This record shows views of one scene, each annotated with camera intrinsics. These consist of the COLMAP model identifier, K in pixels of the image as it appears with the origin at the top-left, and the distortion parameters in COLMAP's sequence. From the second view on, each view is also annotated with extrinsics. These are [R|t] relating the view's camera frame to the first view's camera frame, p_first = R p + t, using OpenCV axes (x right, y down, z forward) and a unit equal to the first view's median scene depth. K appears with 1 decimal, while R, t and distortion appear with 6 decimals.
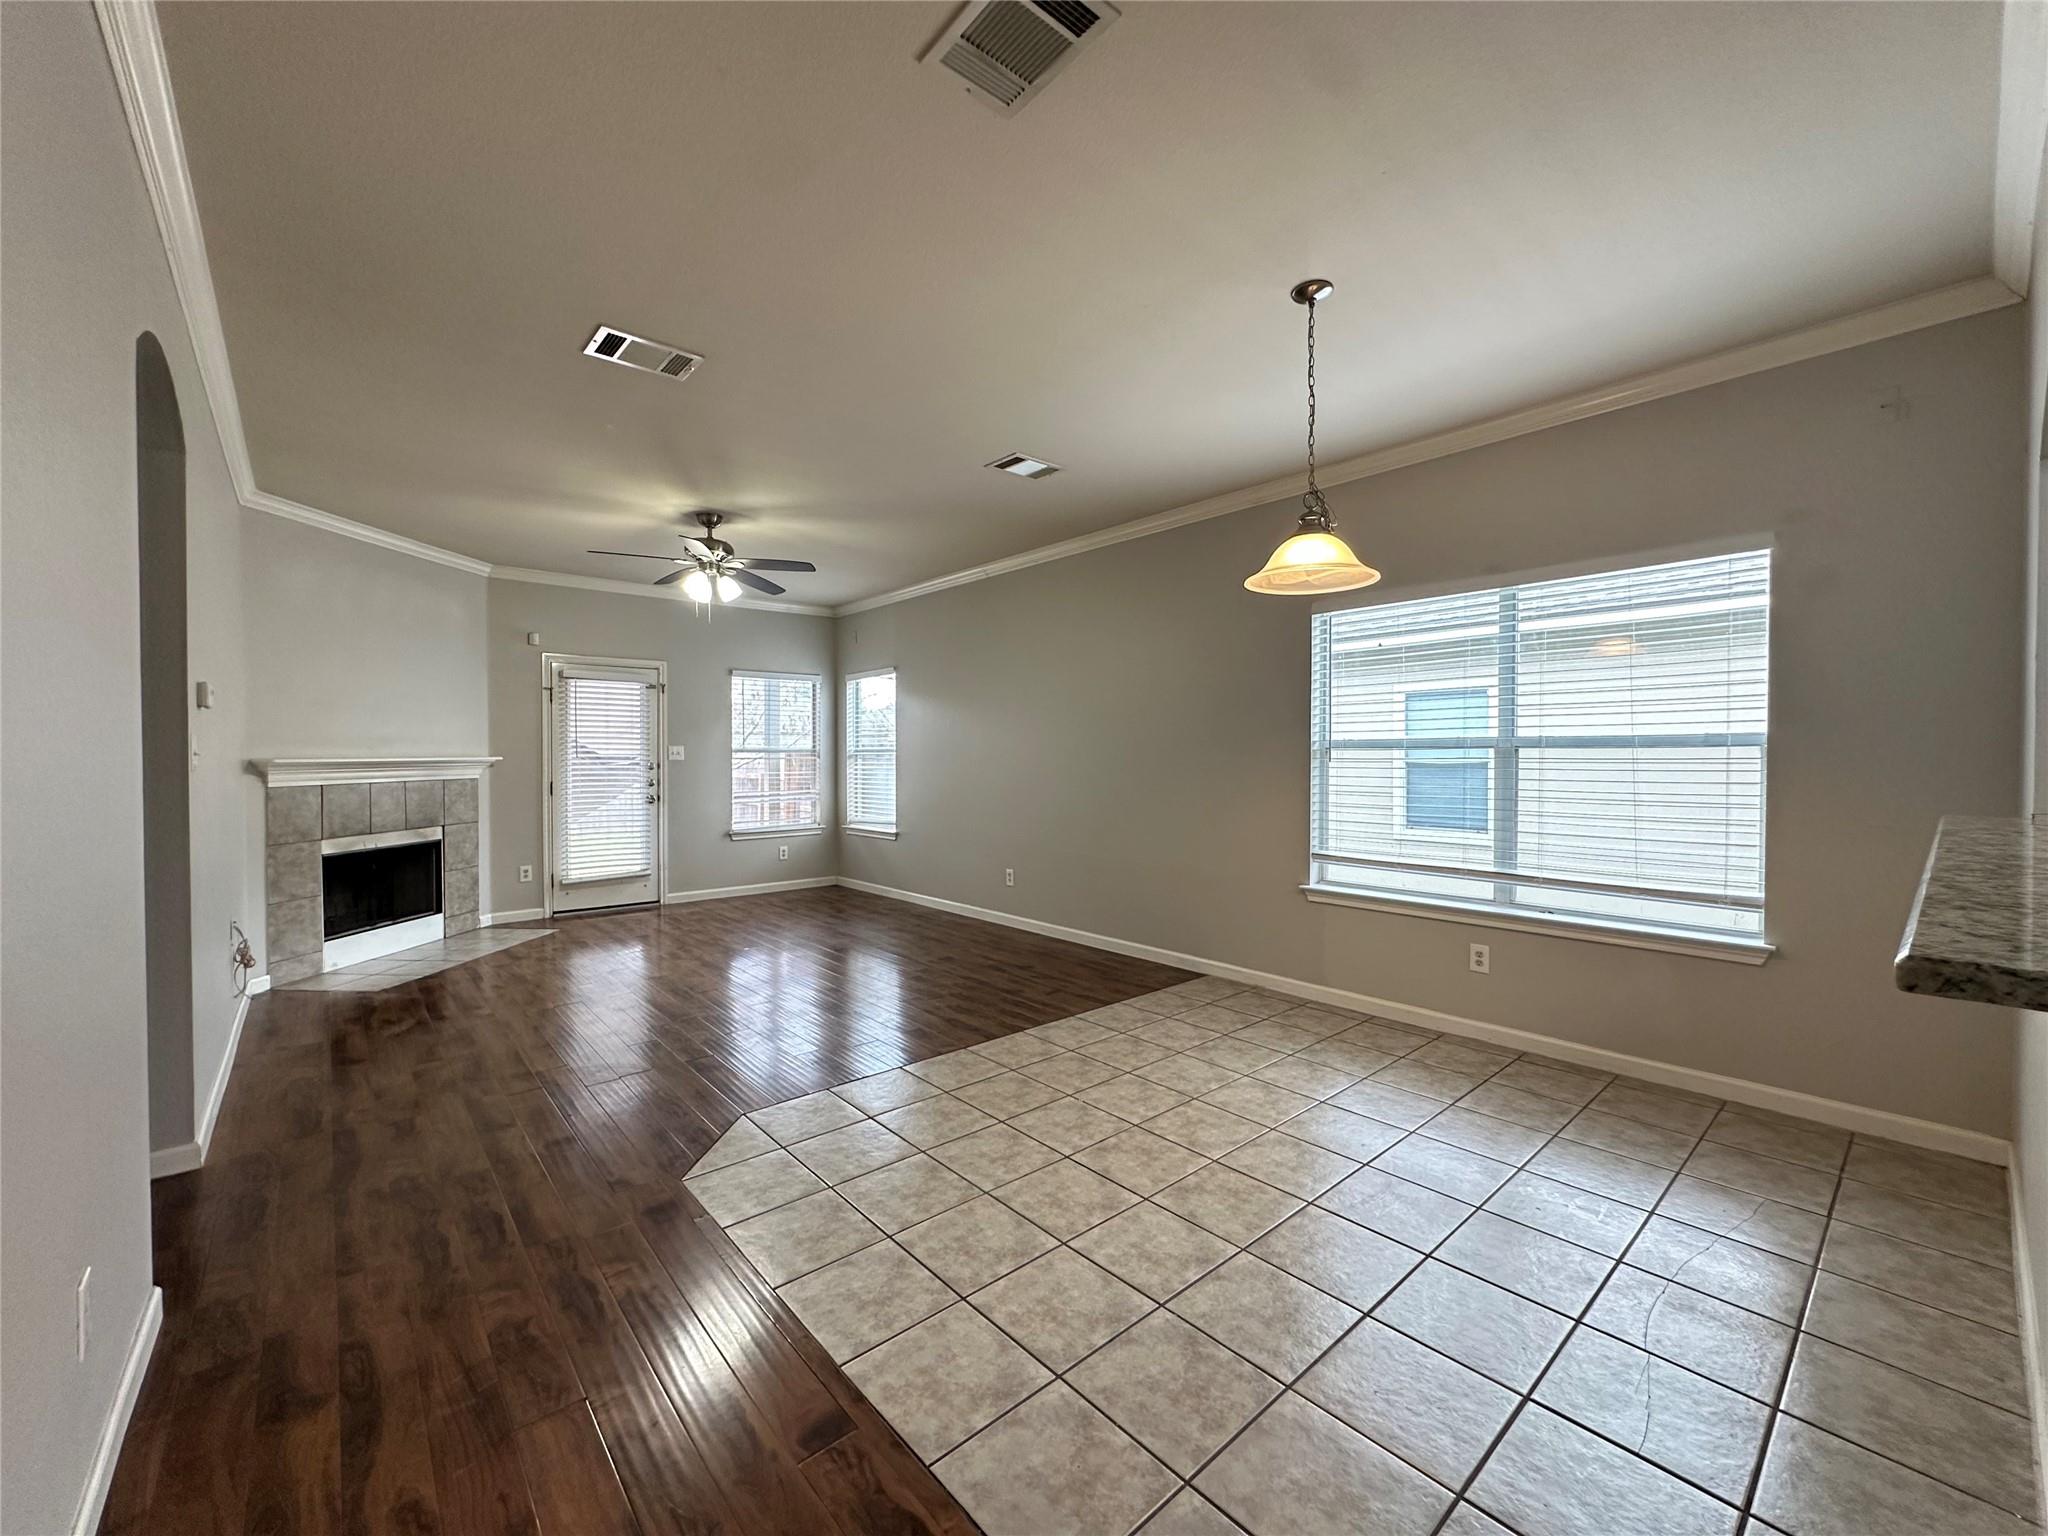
lens RADIAL K [[819.6, 0, 1026.2], [0, 819.6, 770.4], [0, 0, 1]] dist [-0.006769, -0.000293]
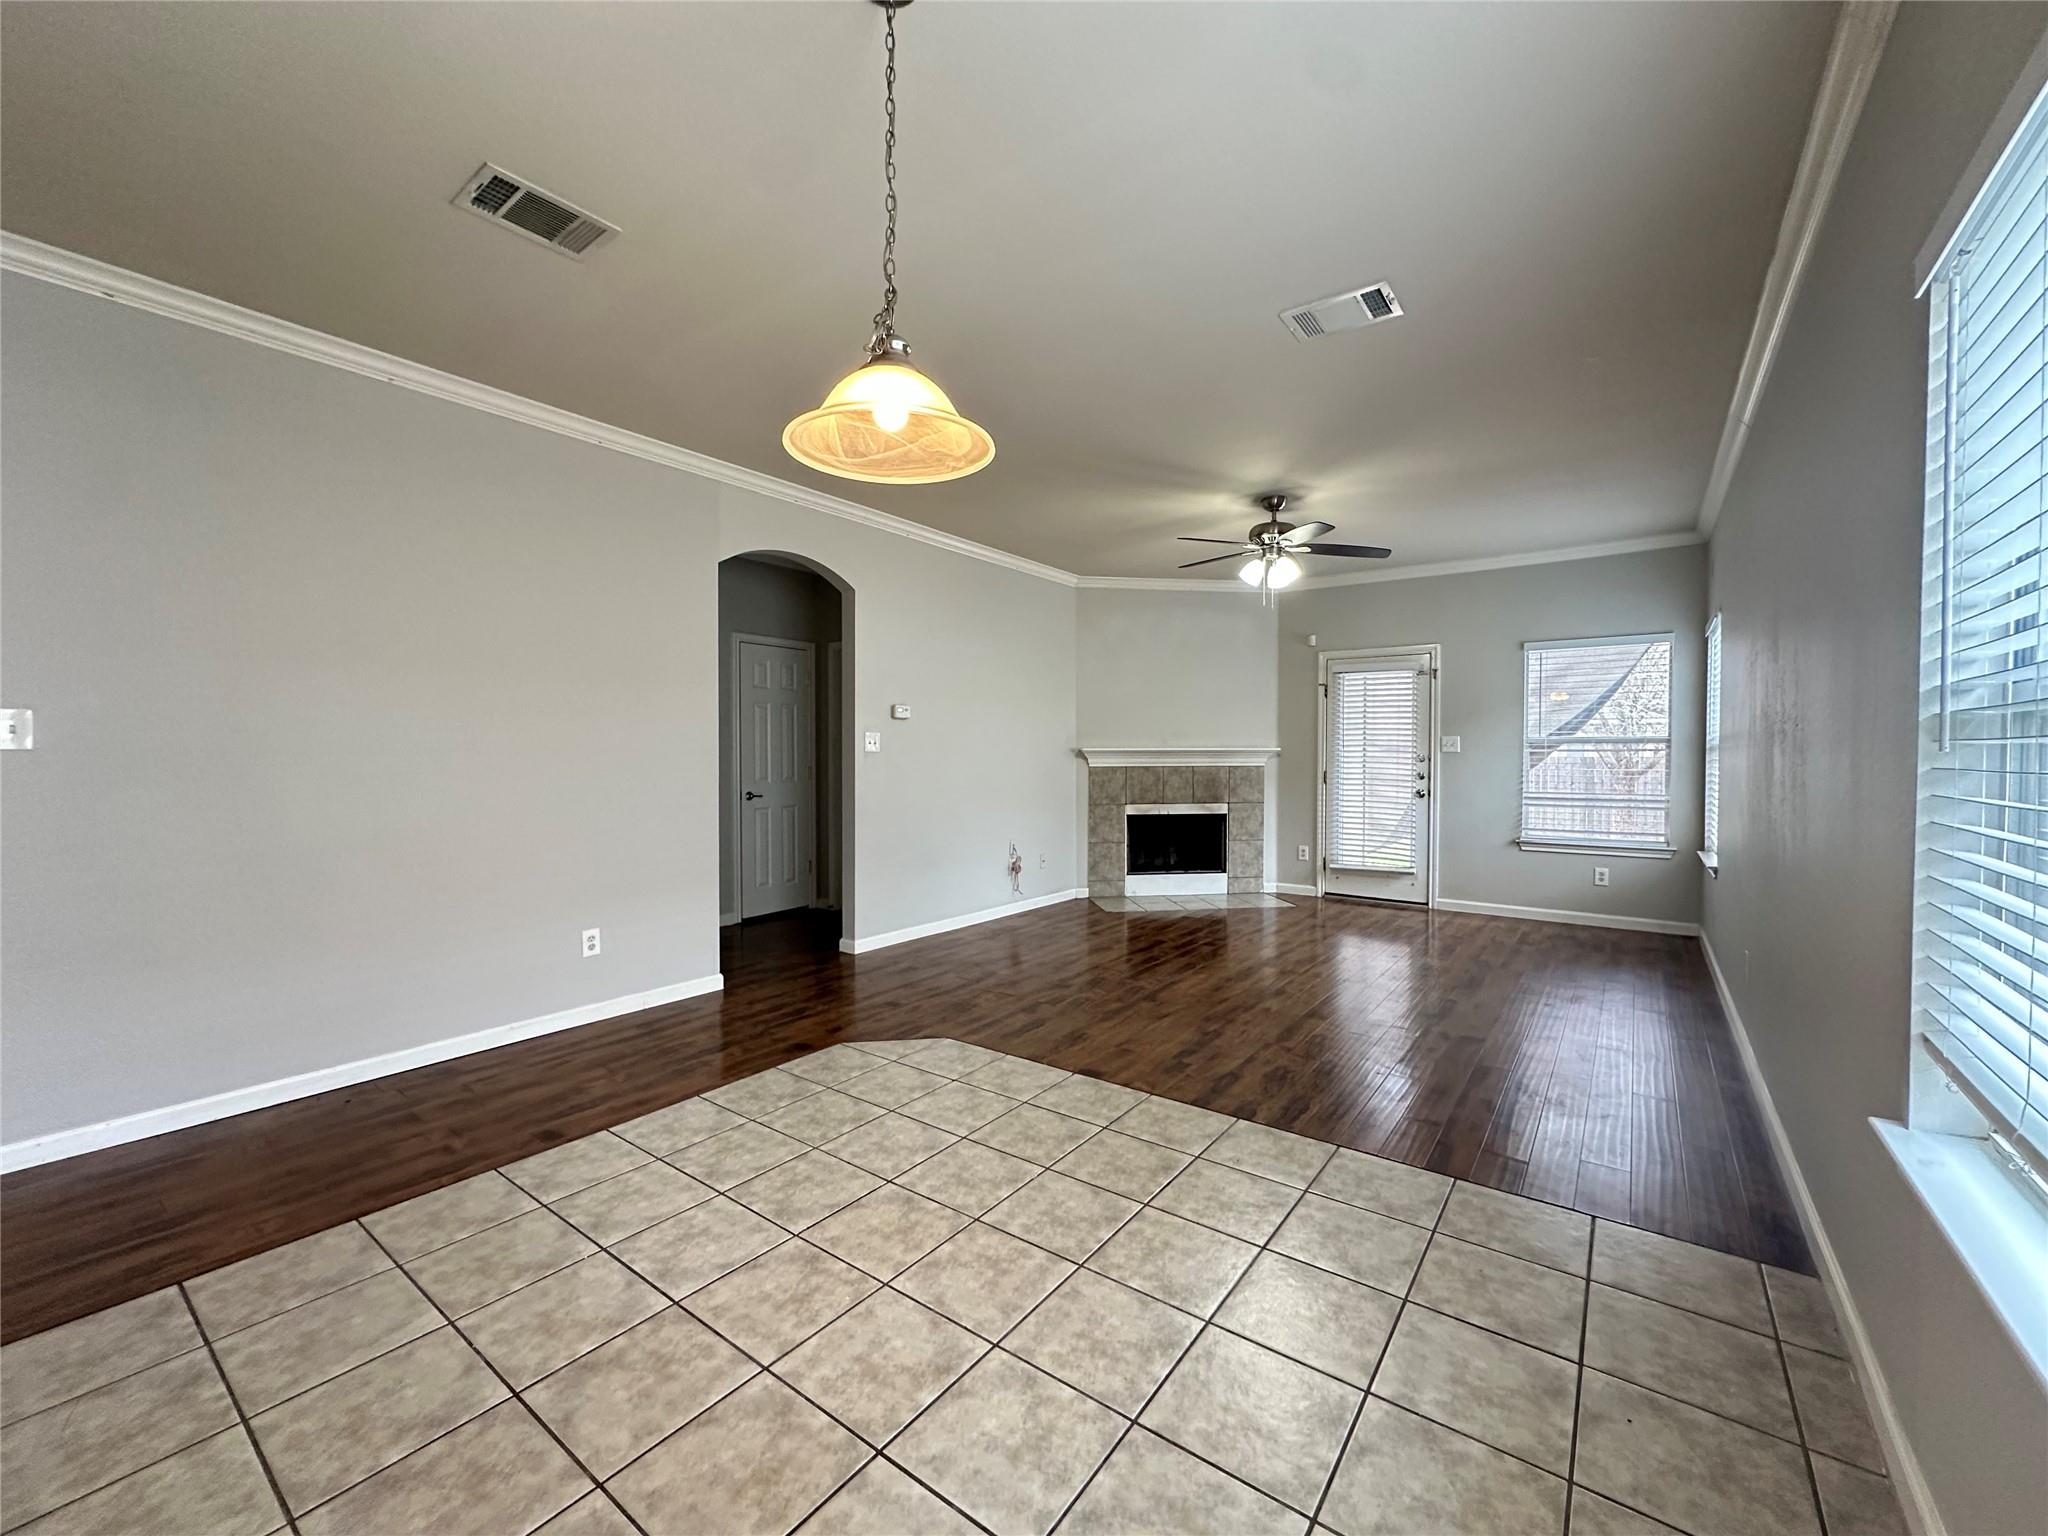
lens RADIAL K [[819.6, 0, 1026.2], [0, 819.6, 770.4], [0, 0, 1]] dist [-0.006769, -0.000293]
pose [[0.212663, 0.025966, -0.976781, 0.537778], [-0.022310, 0.999515, 0.021713, -0.002466], [0.976871, 0.017174, 0.213139, 0.534832]]
